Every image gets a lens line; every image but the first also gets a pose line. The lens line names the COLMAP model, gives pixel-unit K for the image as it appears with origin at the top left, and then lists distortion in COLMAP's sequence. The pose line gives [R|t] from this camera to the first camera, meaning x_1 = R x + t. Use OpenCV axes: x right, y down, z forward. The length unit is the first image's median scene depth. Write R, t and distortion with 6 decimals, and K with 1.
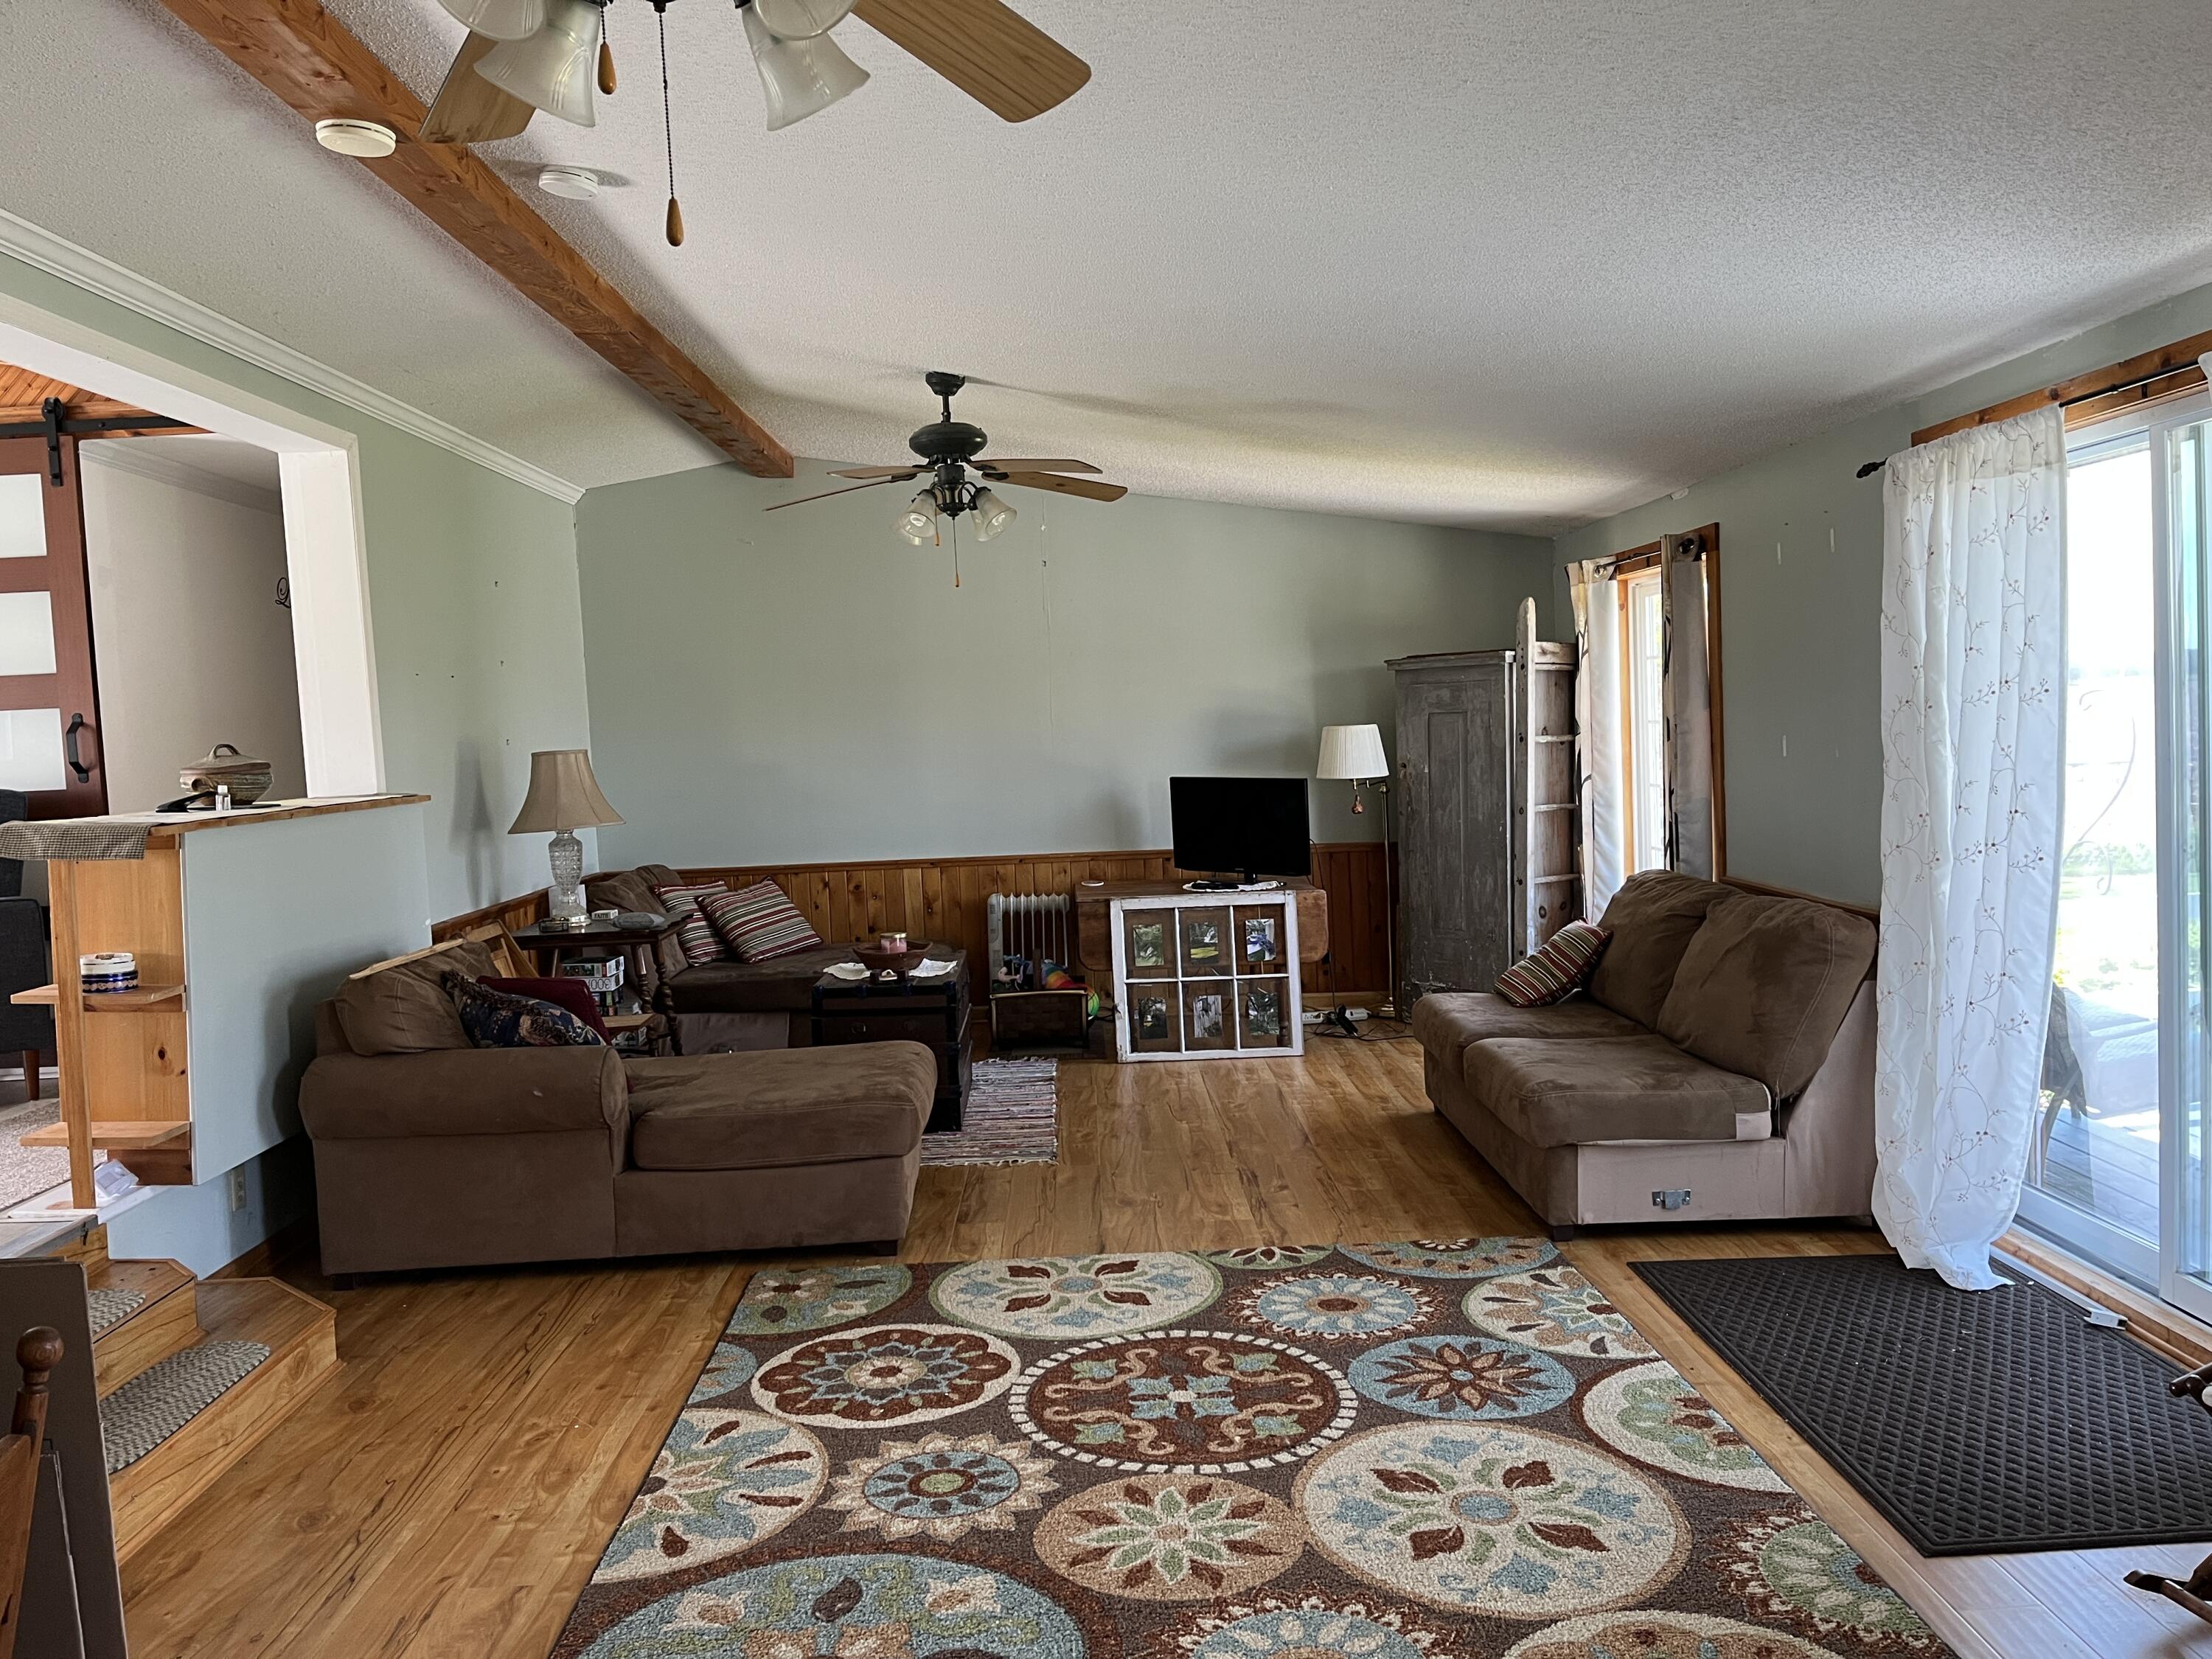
lens RADIAL K [[1686.7, 0, 1106.0], [0, 1686.7, 829.5], [0, 0, 1]] dist [0.046258, -0.006018]
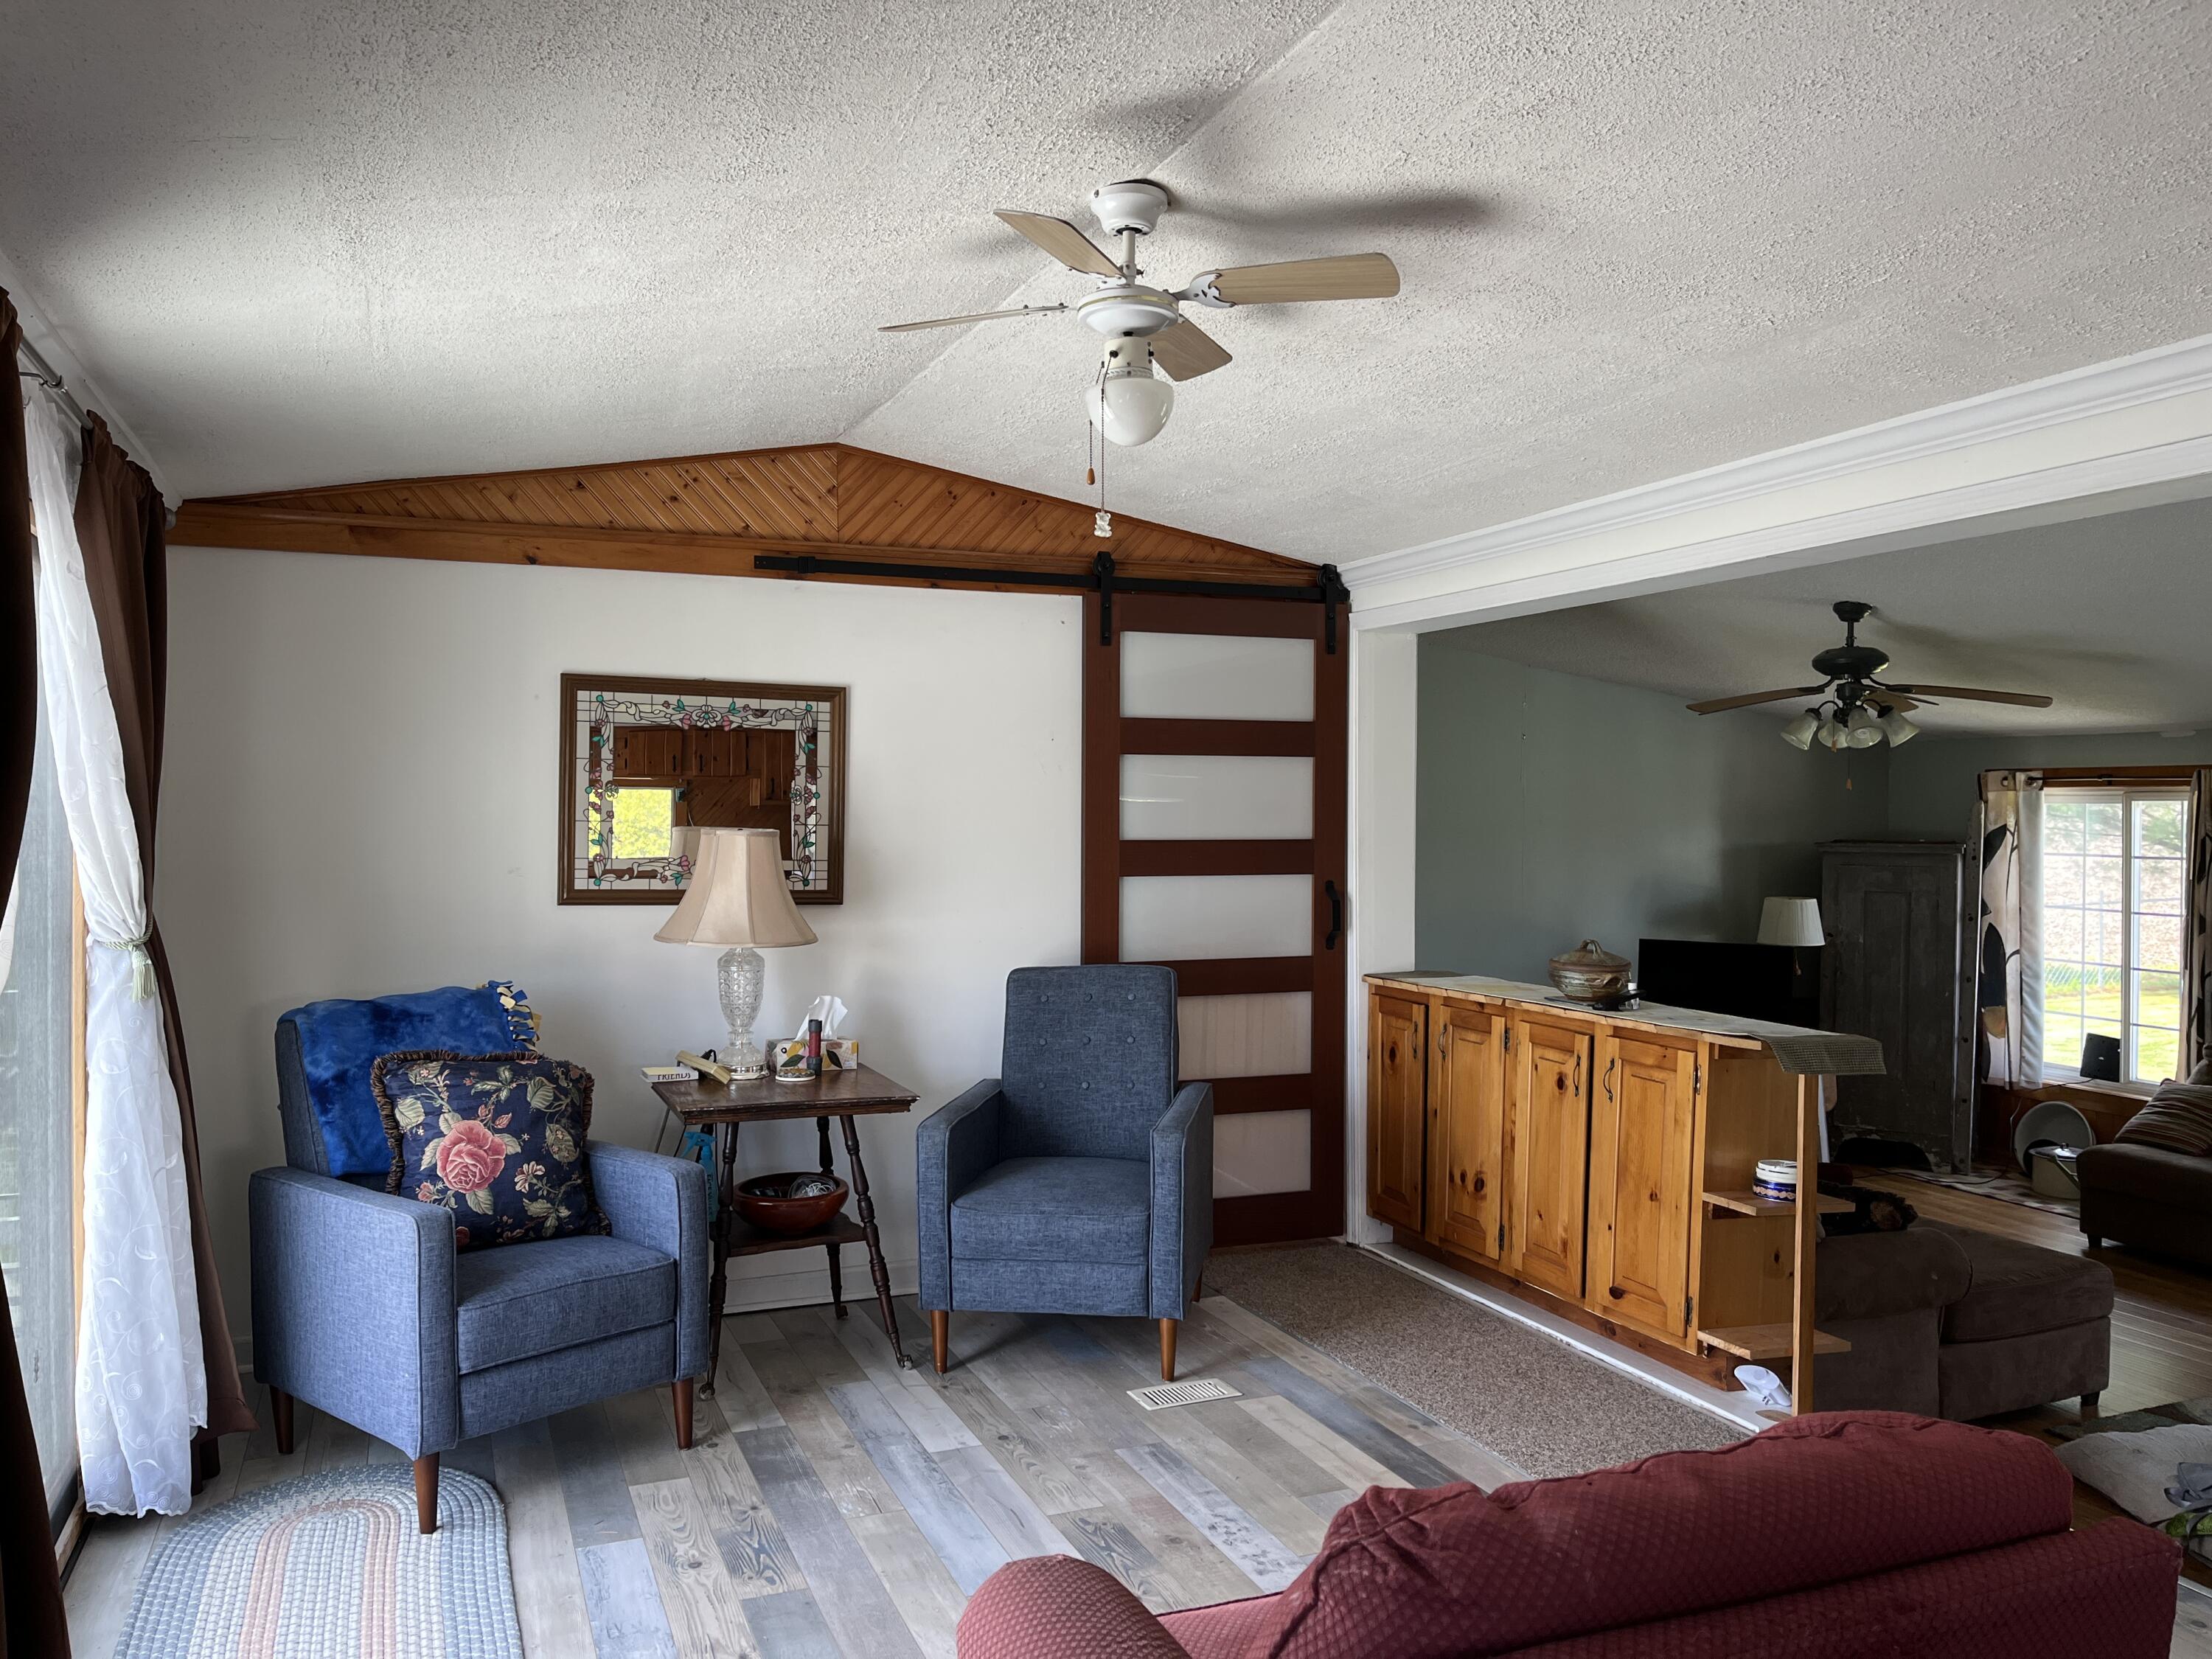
lens RADIAL K [[1686.7, 0, 1106.0], [0, 1686.7, 829.5], [0, 0, 1]] dist [0.046258, -0.006018]
pose [[0.931978, 0.039605, 0.360346, -0.760137], [-0.019386, 0.998037, -0.059555, -0.032995], [-0.361997, 0.048518, 0.930916, 0.103681]]
